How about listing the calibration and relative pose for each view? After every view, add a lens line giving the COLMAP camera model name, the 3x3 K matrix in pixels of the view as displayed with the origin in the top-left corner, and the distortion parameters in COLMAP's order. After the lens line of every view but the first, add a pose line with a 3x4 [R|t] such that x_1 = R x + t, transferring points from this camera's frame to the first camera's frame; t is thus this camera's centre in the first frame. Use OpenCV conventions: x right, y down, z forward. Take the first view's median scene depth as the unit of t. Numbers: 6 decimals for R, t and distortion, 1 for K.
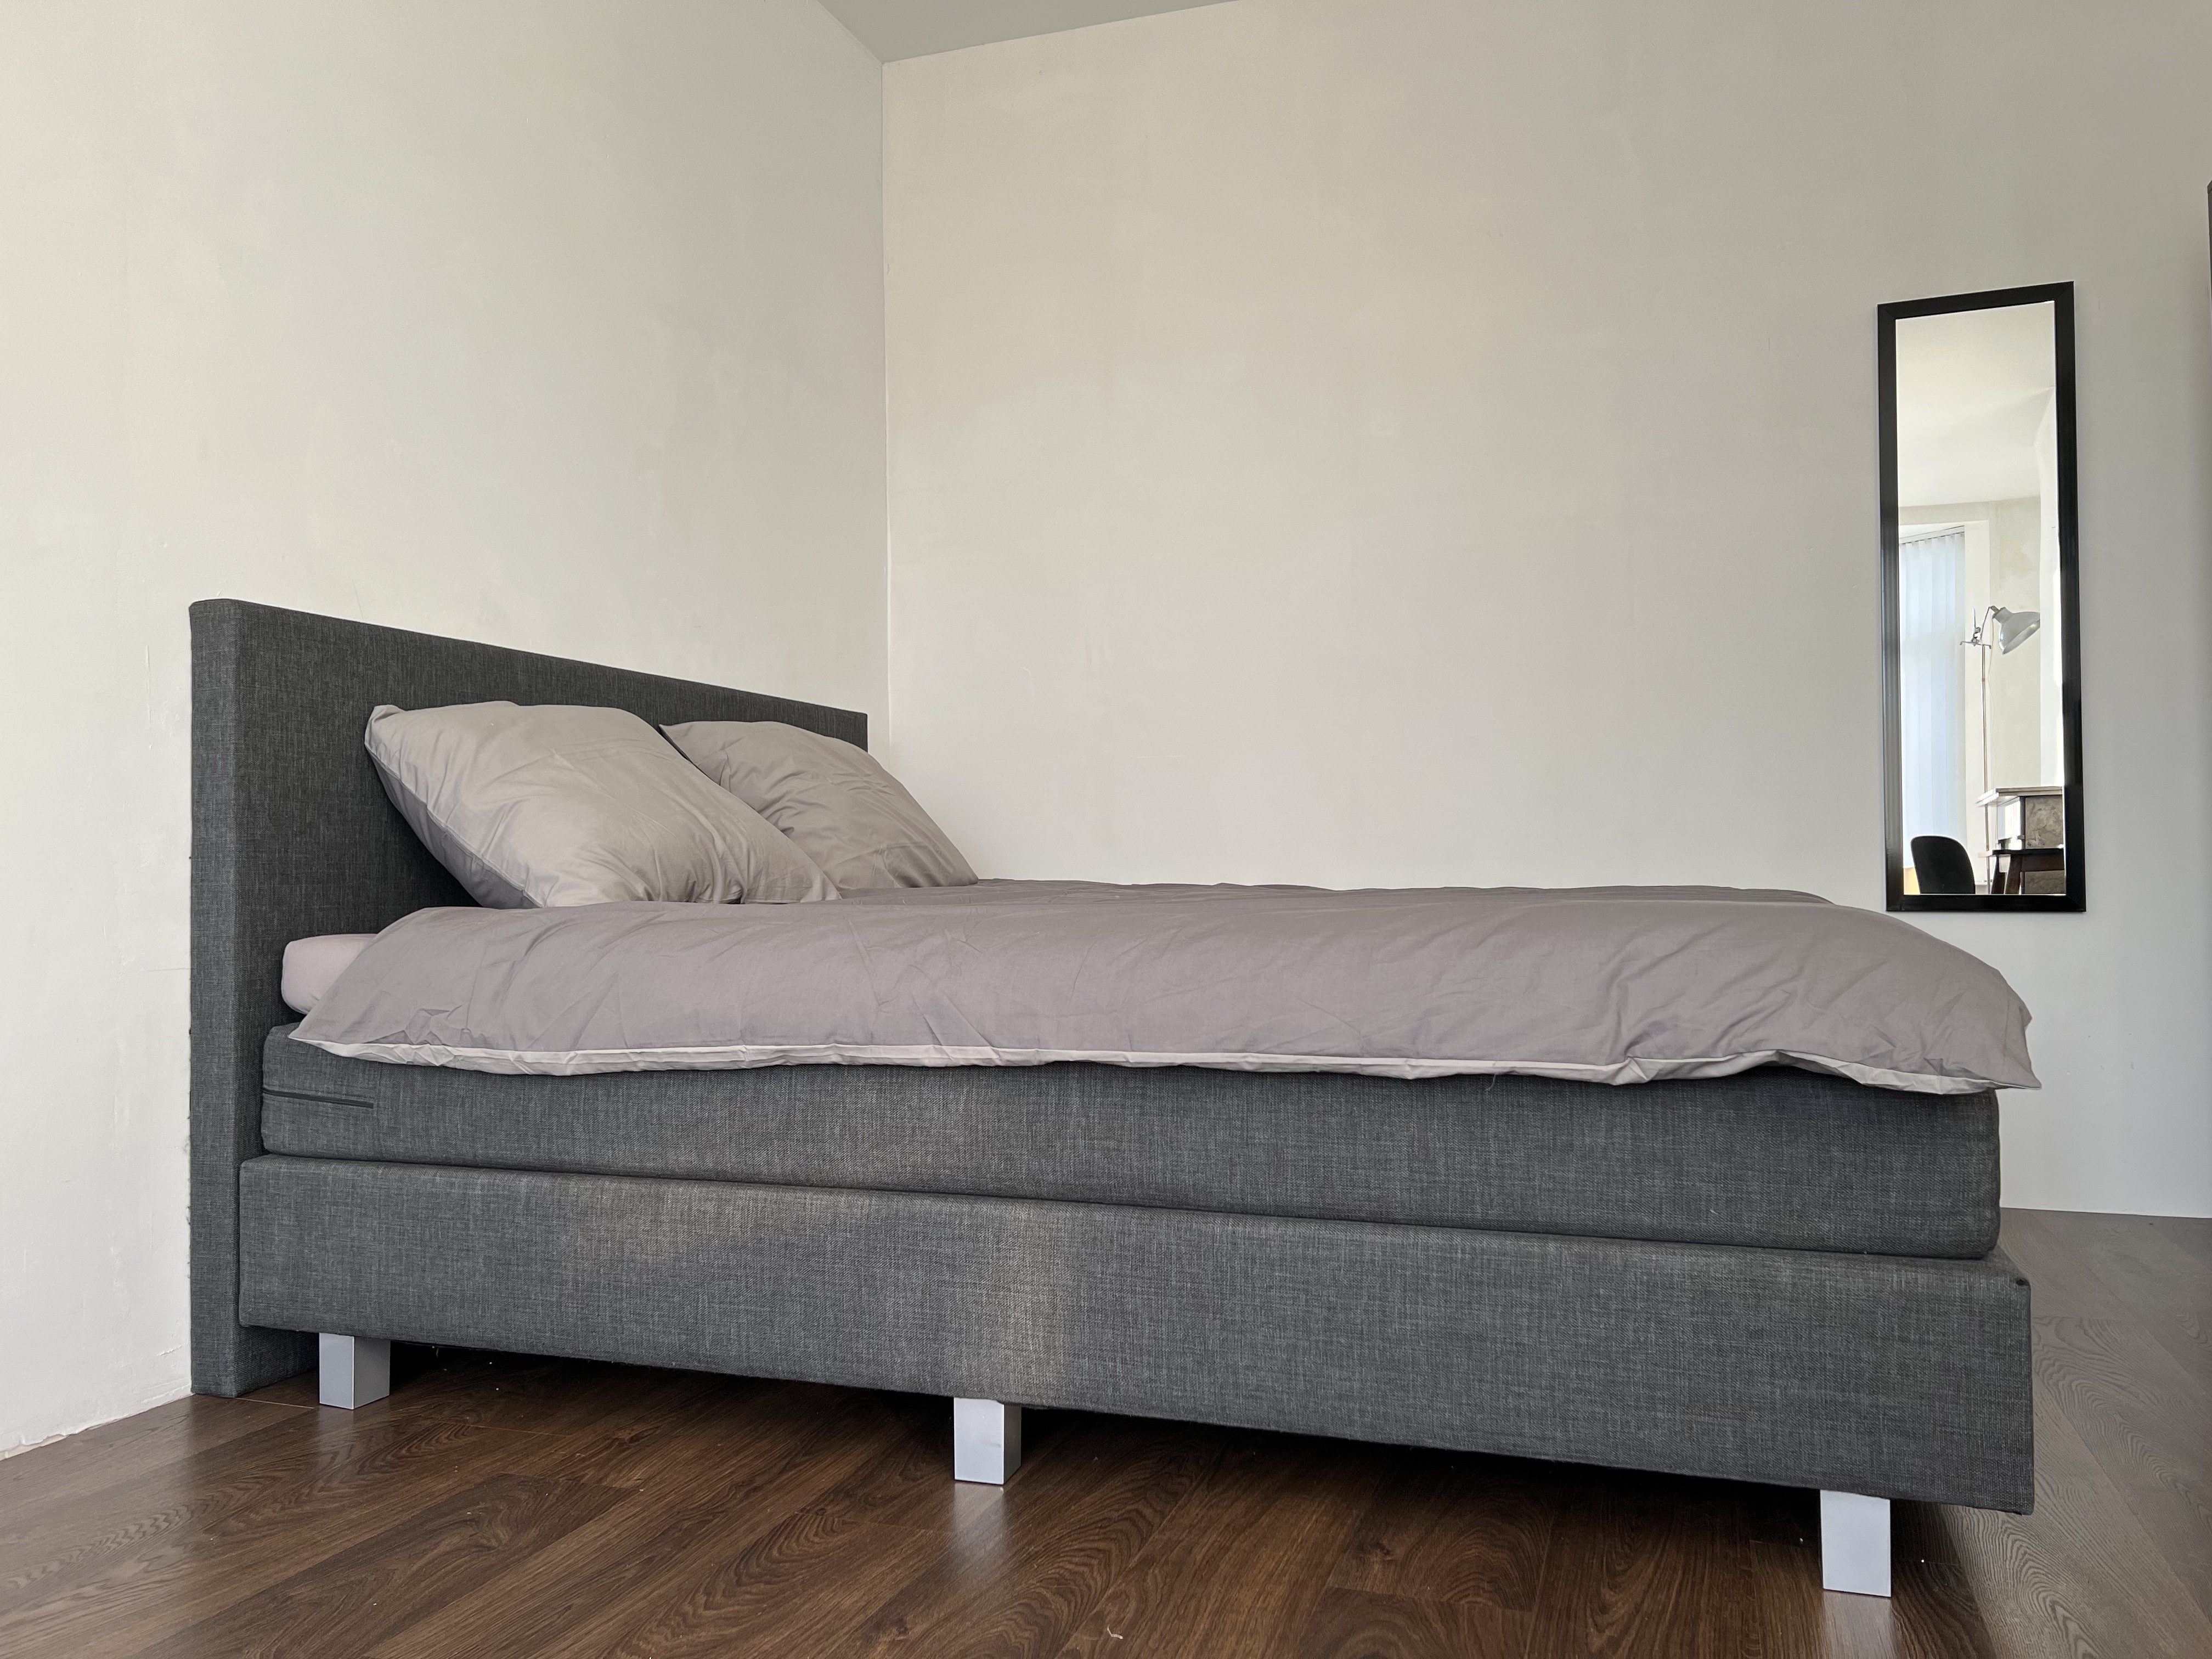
lens RADIAL K [[1648.8, 0, 1109.1], [0, 1648.8, 839.1], [0, 0, 1]] dist [0.045895, -0.067014]
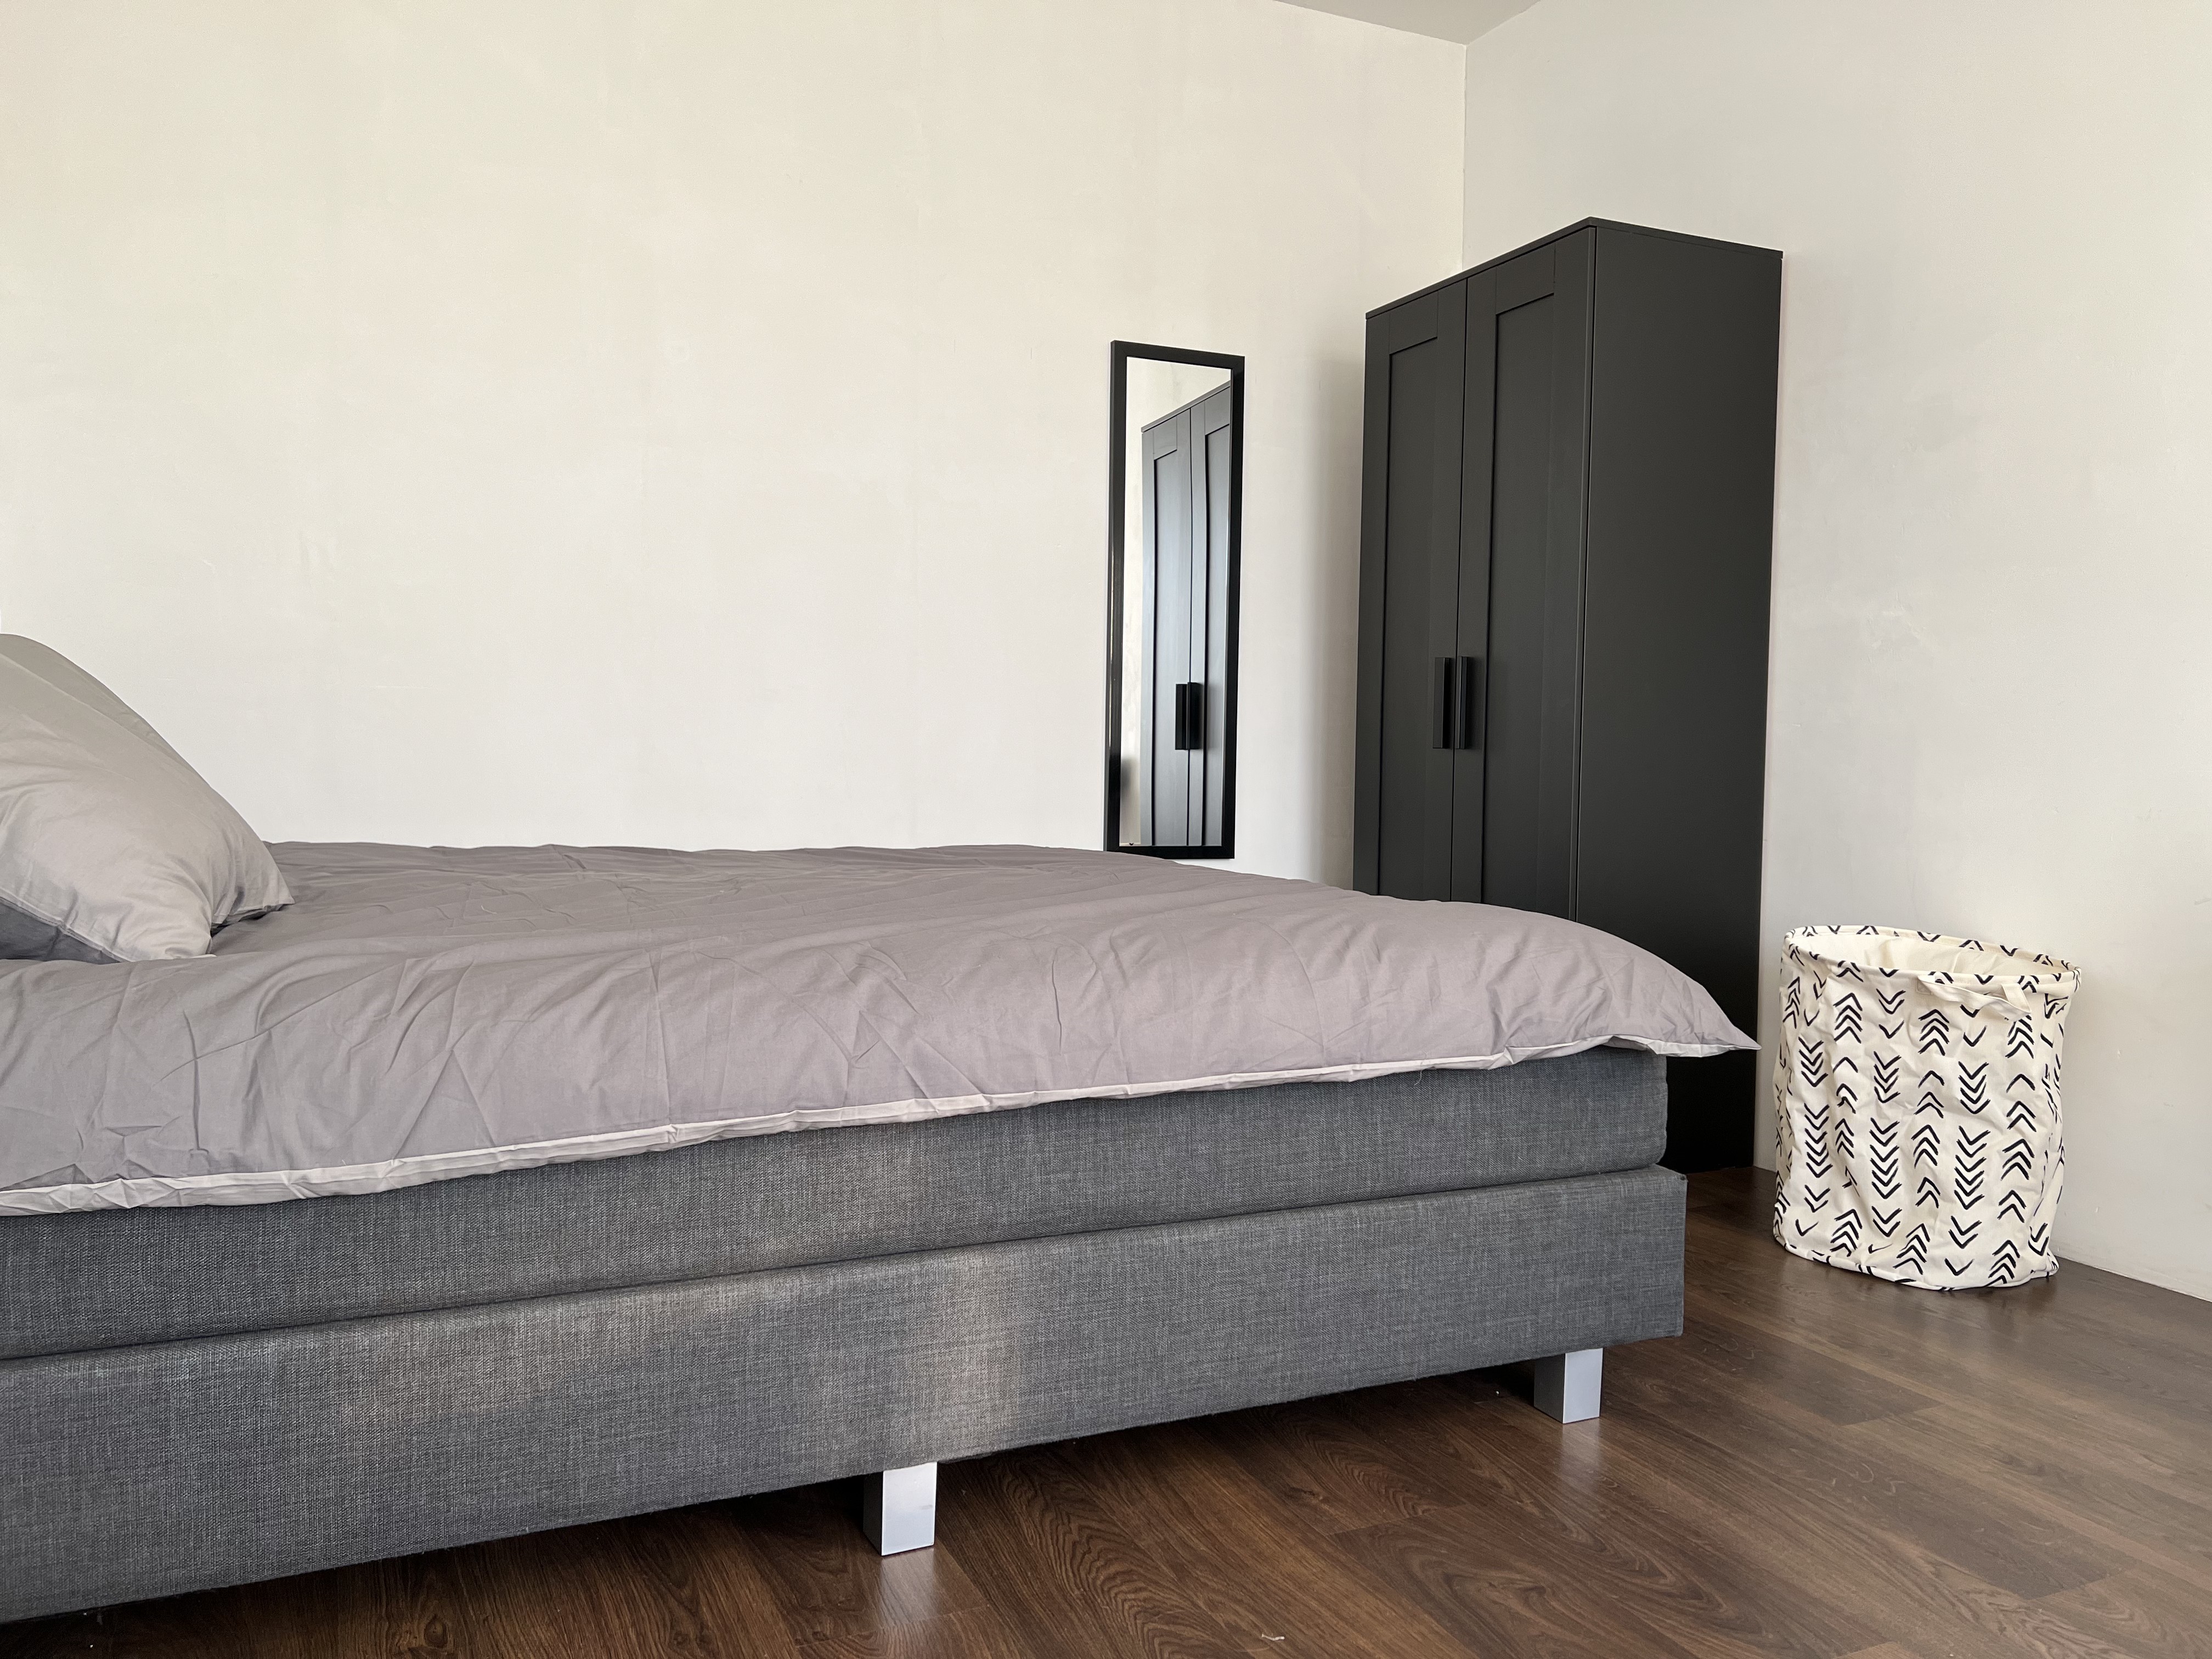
lens RADIAL K [[1648.8, 0, 1109.1], [0, 1648.8, 839.1], [0, 0, 1]] dist [0.045895, -0.067014]
pose [[0.718786, -0.014550, 0.695079, -0.669885], [-0.034560, 0.997797, 0.056626, -0.074605], [-0.694372, -0.064725, 0.716699, 0.284167]]
